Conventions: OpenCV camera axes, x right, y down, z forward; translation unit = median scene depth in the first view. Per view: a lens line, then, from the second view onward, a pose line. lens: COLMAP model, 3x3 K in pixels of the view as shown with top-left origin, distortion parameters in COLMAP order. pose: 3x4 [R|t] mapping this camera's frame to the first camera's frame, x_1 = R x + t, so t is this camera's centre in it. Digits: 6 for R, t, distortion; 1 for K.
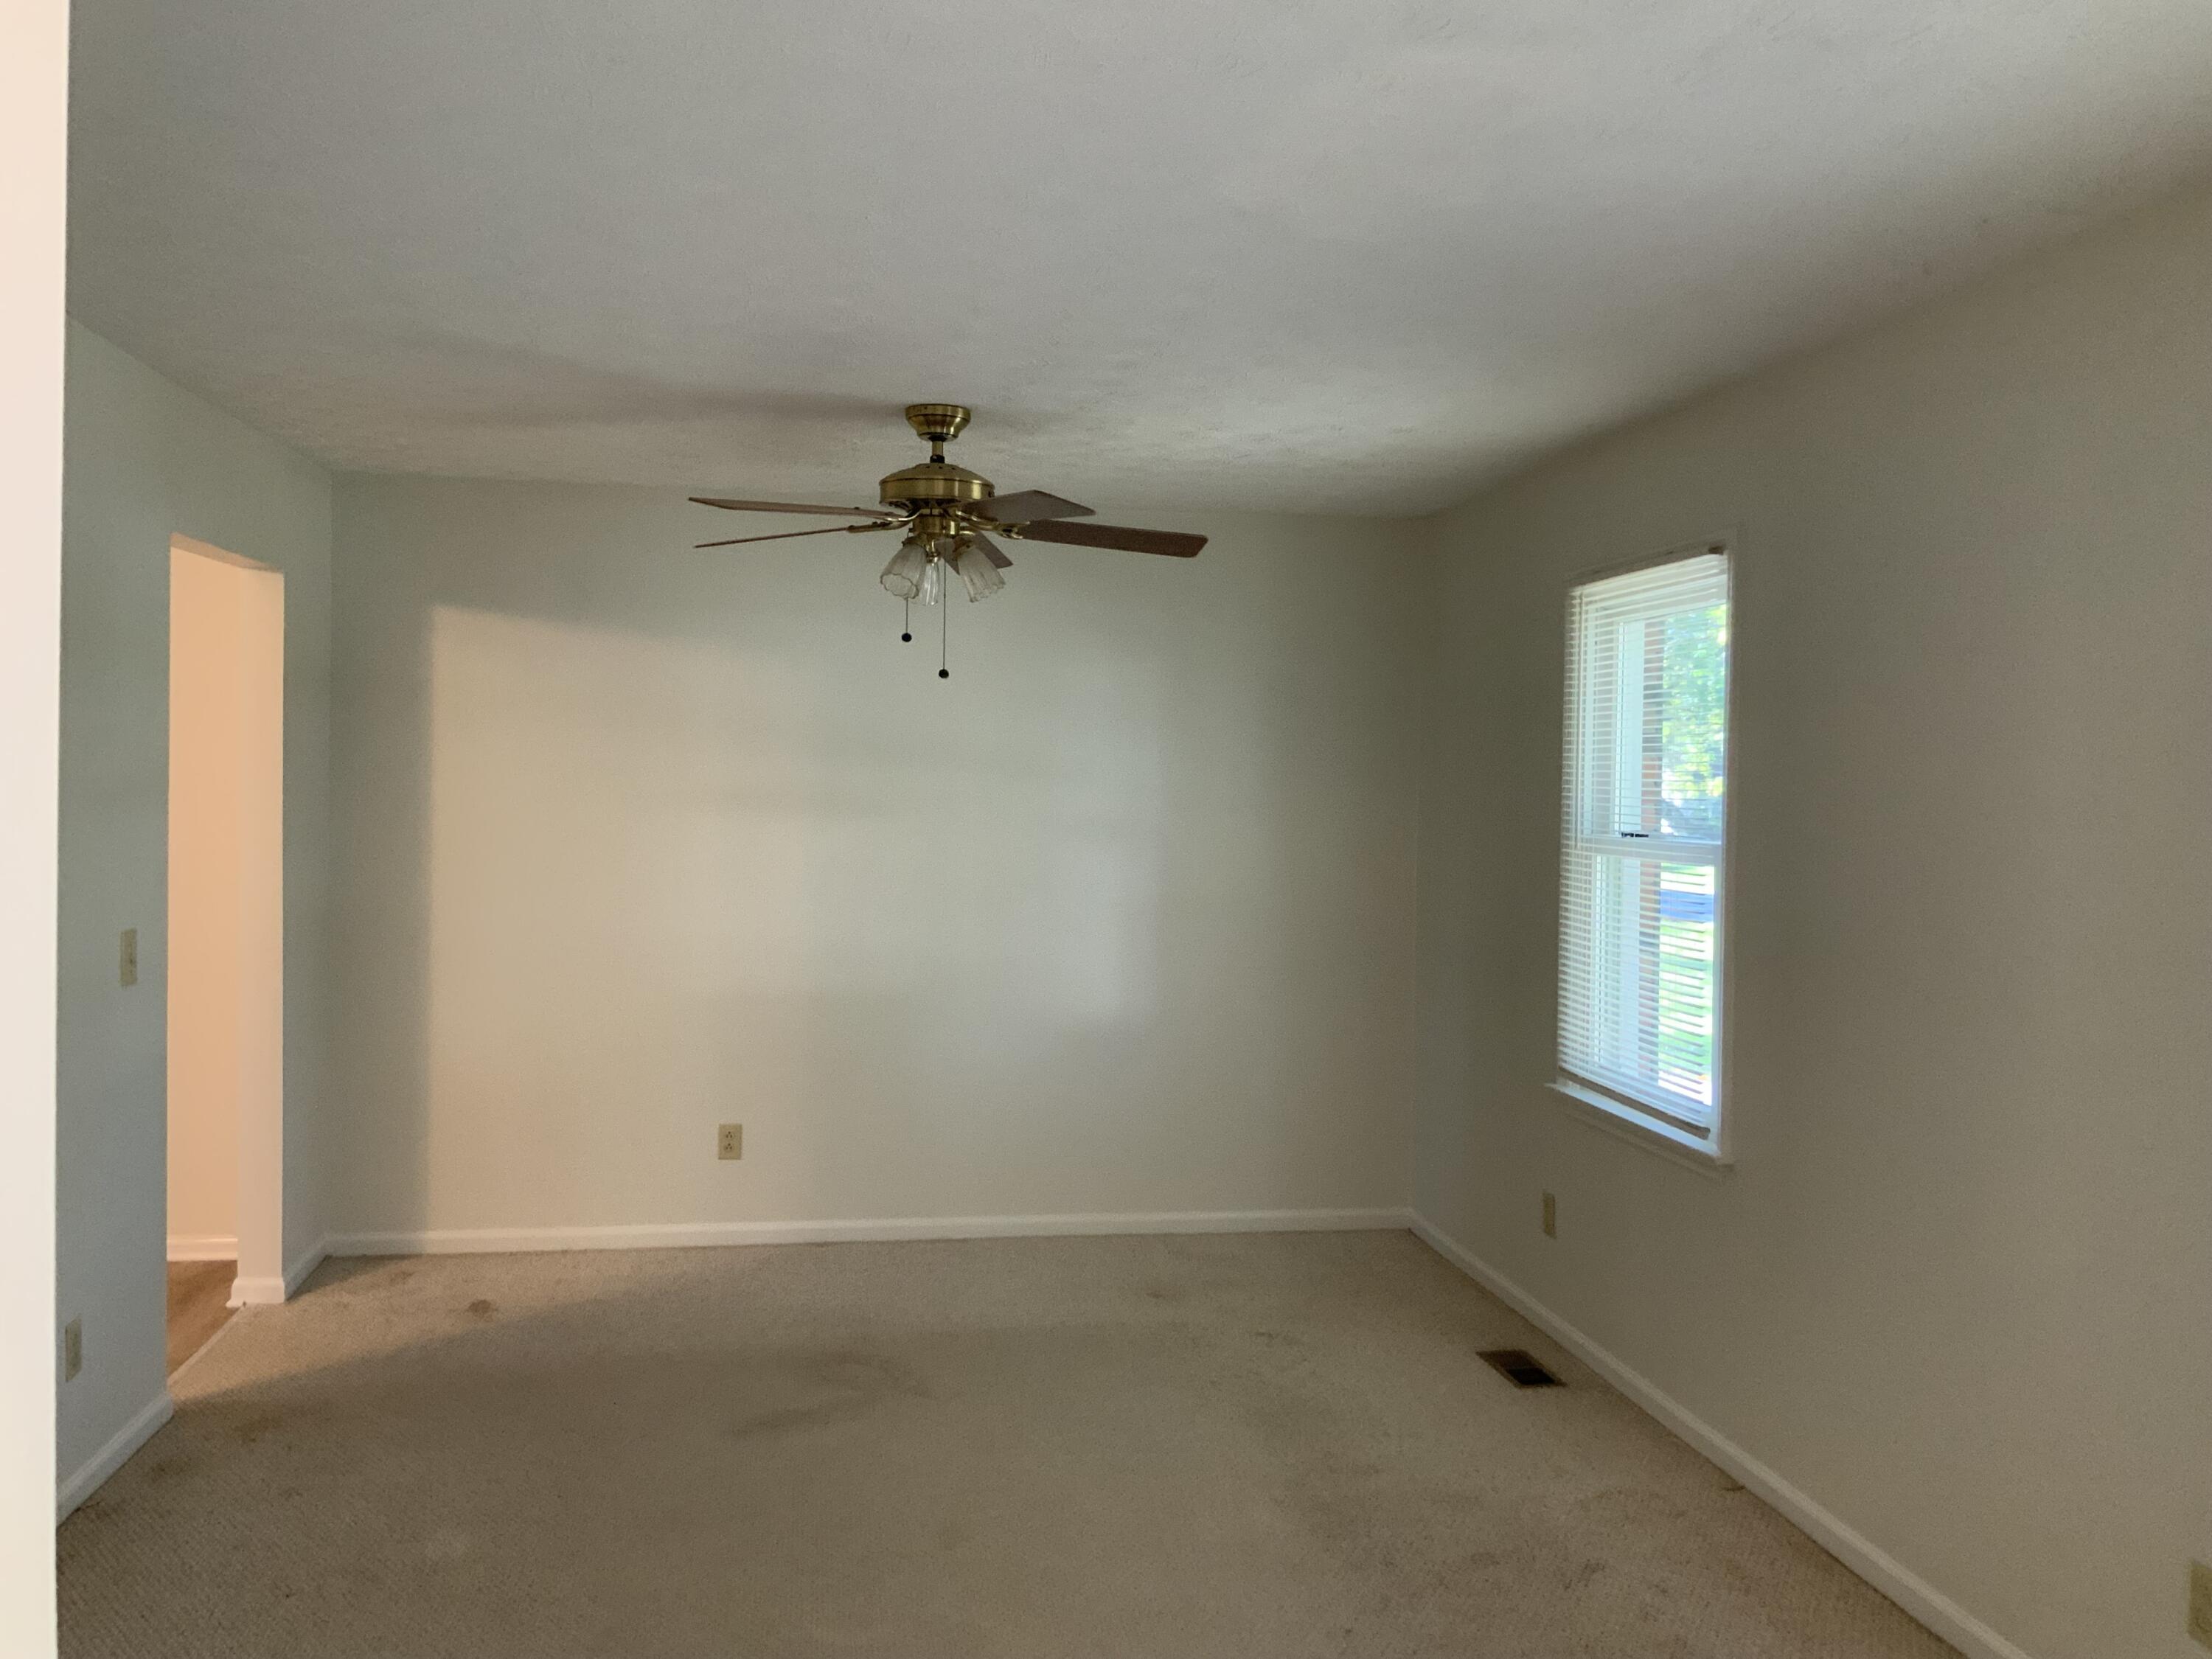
lens RADIAL K [[1866.7, 0, 1094.3], [0, 1866.7, 797.1], [0, 0, 1]] dist [0.094889, -0.196577]
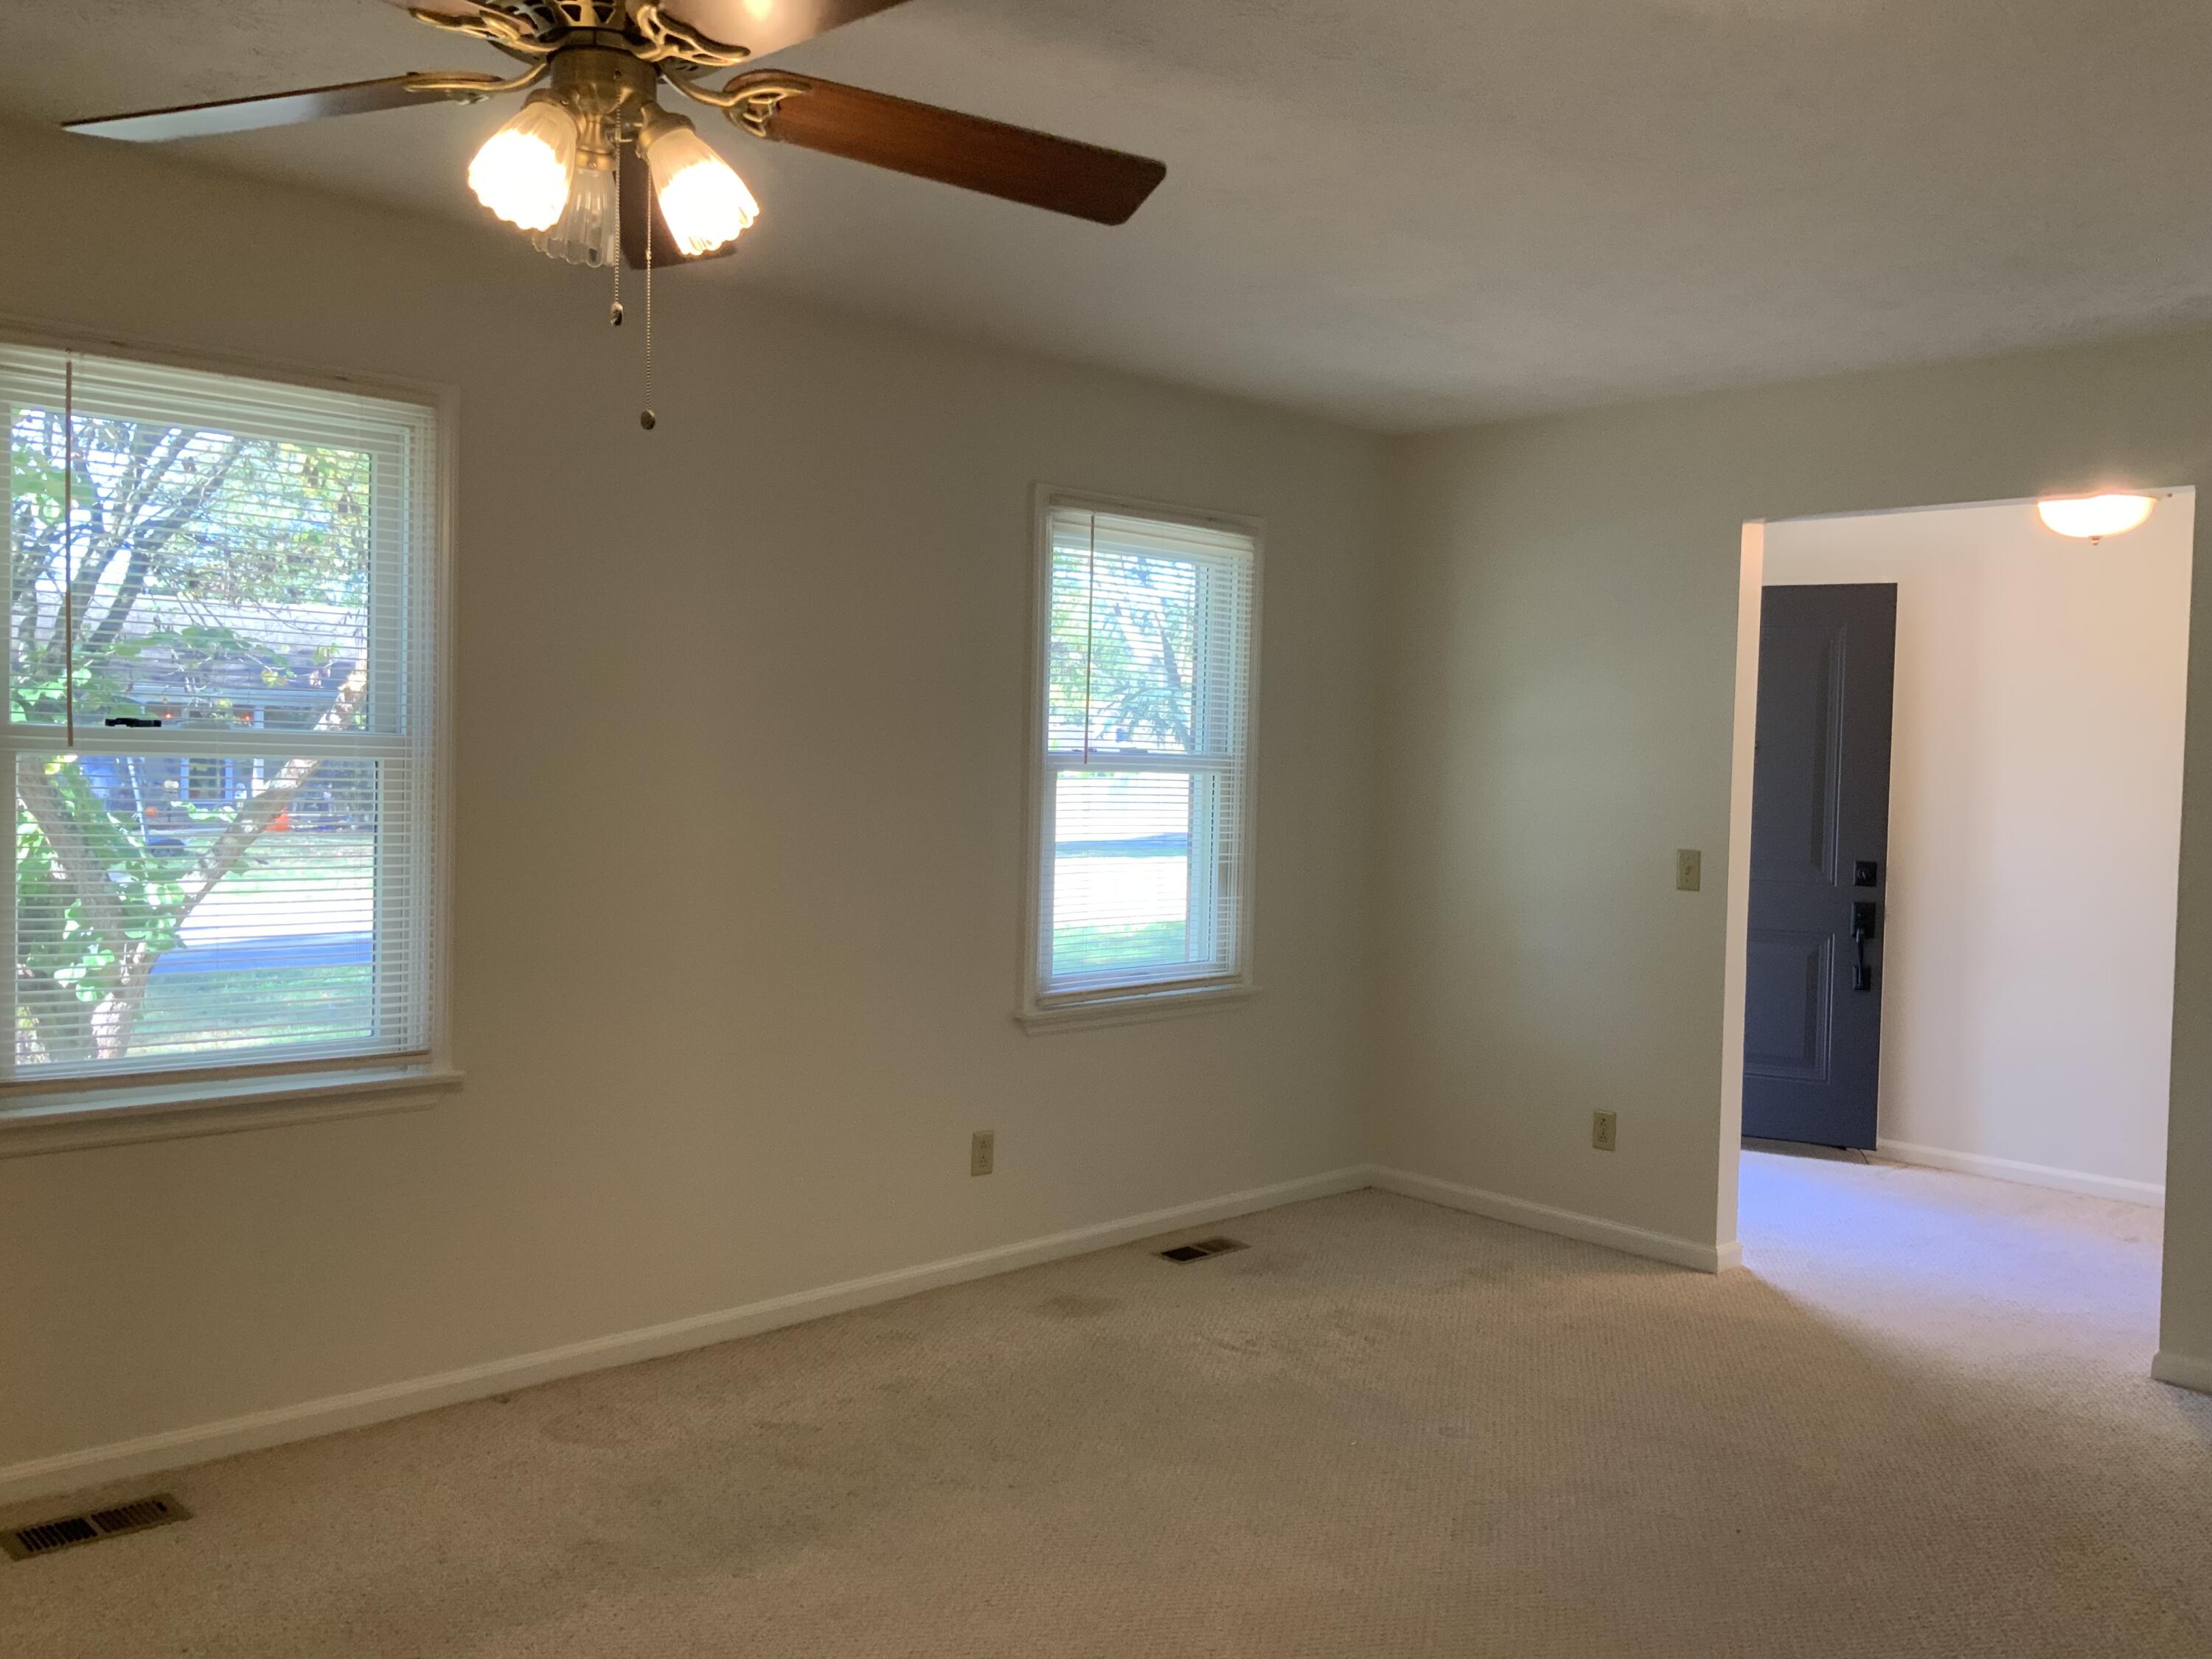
lens RADIAL K [[1866.7, 0, 1094.3], [0, 1866.7, 797.1], [0, 0, 1]] dist [0.094889, -0.196577]
pose [[-0.585101, -0.043806, 0.809777, -0.606329], [-0.022468, 0.999032, 0.037810, 0.015150], [-0.810649, 0.003929, -0.585519, 1.318549]]
